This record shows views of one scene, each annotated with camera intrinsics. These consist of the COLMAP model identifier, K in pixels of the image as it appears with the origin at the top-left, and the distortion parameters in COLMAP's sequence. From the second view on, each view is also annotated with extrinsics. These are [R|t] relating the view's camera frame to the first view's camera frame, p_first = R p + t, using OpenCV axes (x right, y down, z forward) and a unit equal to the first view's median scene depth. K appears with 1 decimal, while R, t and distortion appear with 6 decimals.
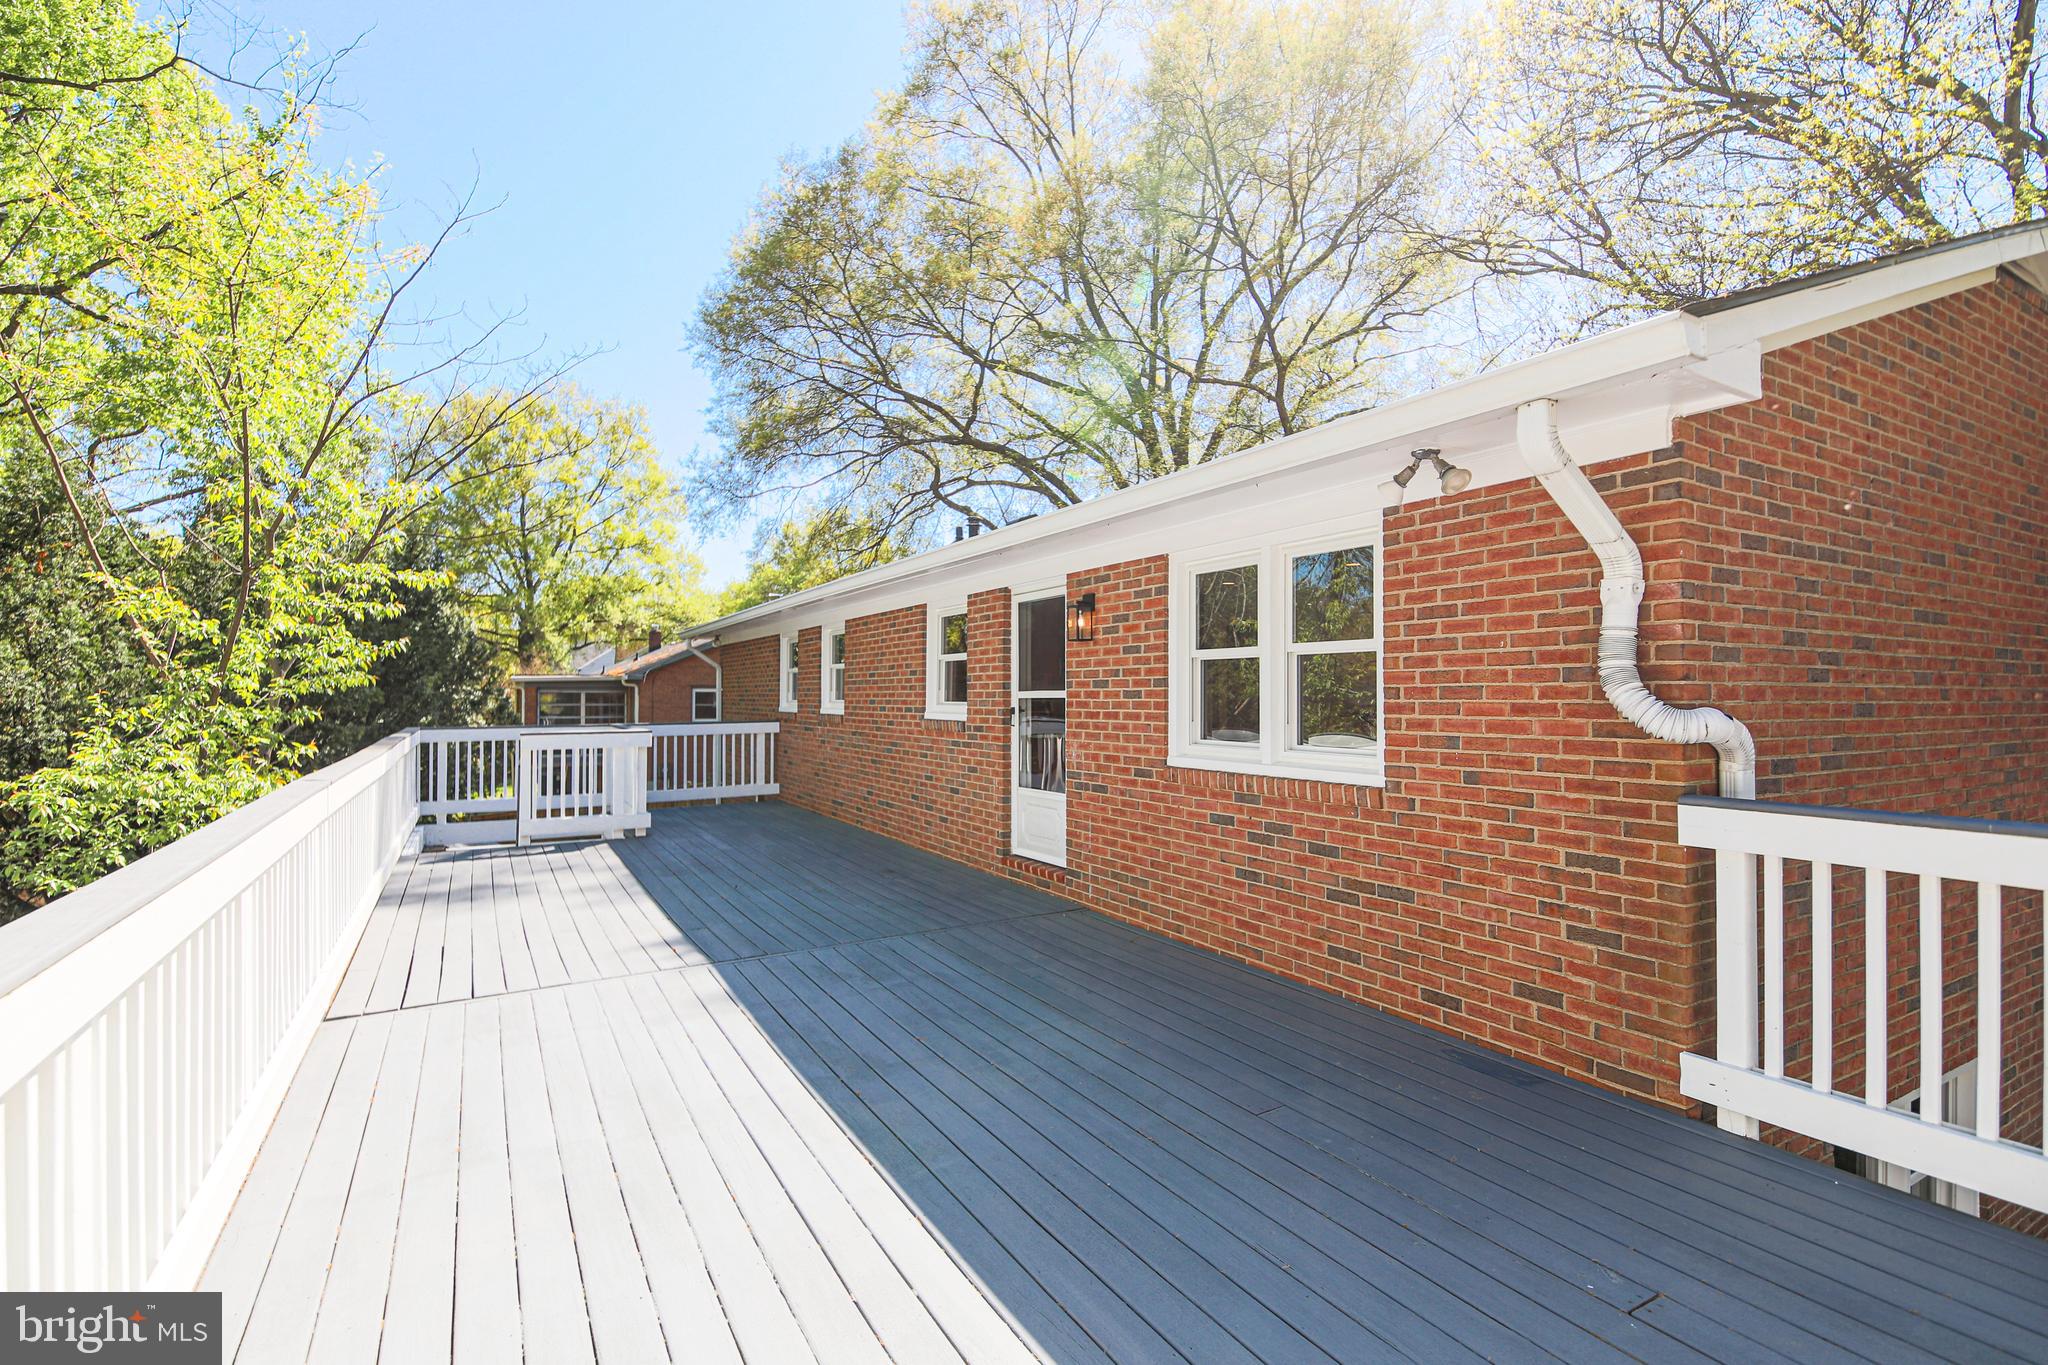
lens RADIAL K [[956.1, 0, 1024.0], [0, 956.1, 682.5], [0, 0, 1]] dist [0.004045, -0.011159]
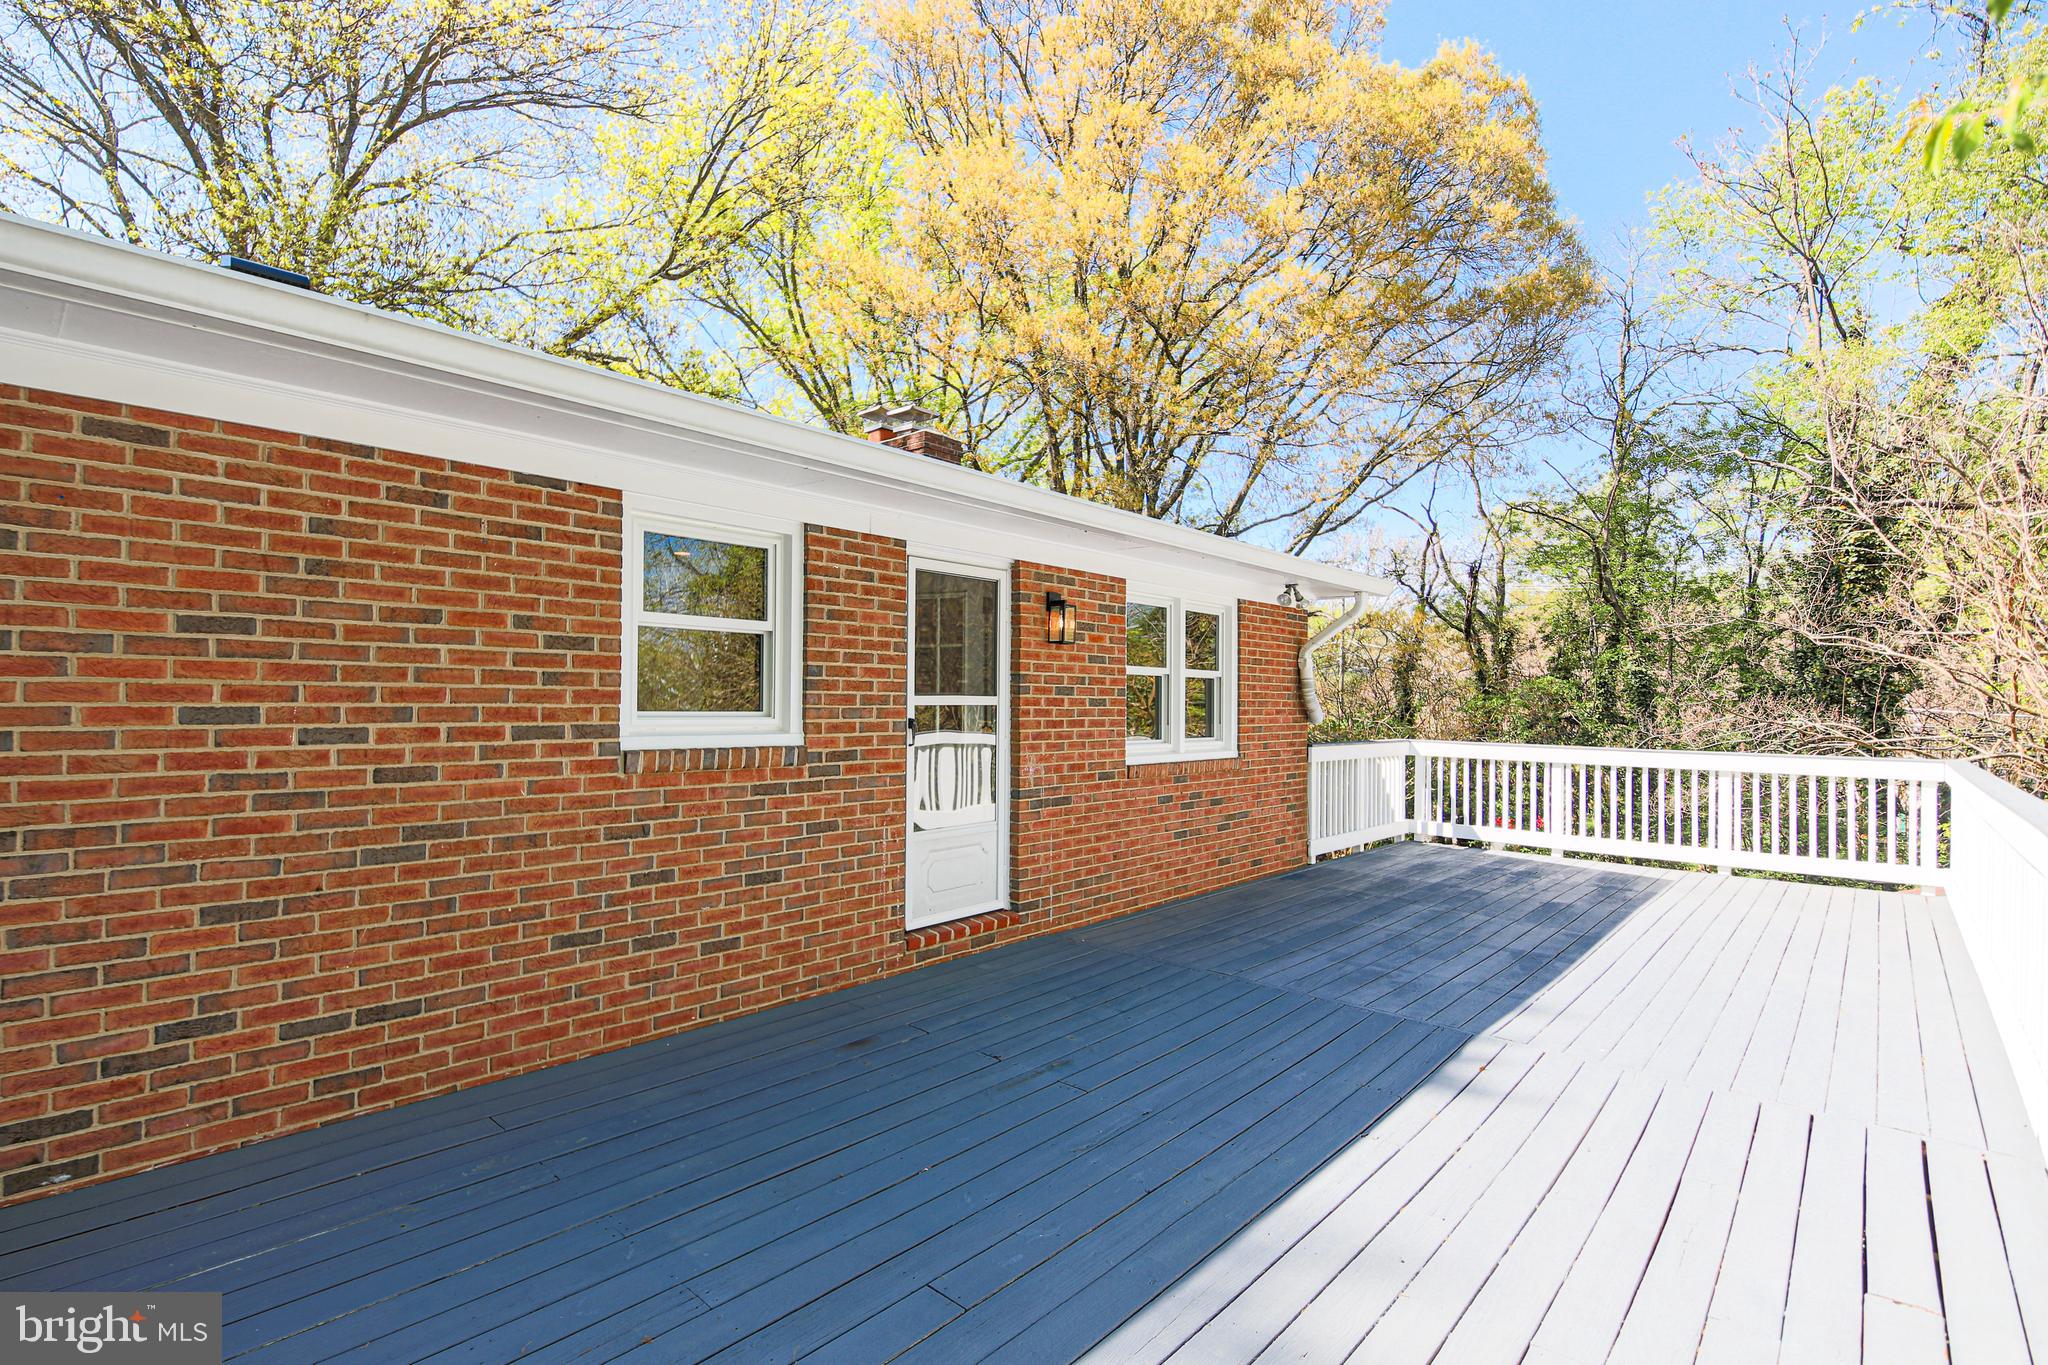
lens RADIAL K [[903.2, 0, 1020.6], [0, 903.2, 706.6], [0, 0, 1]] dist [-0.000365, -0.033230]
pose [[-0.288133, -0.001000, 0.957590, -0.812115], [-0.019120, 0.999806, -0.004709, 0.023441], [-0.957400, -0.019666, -0.288096, 1.375393]]
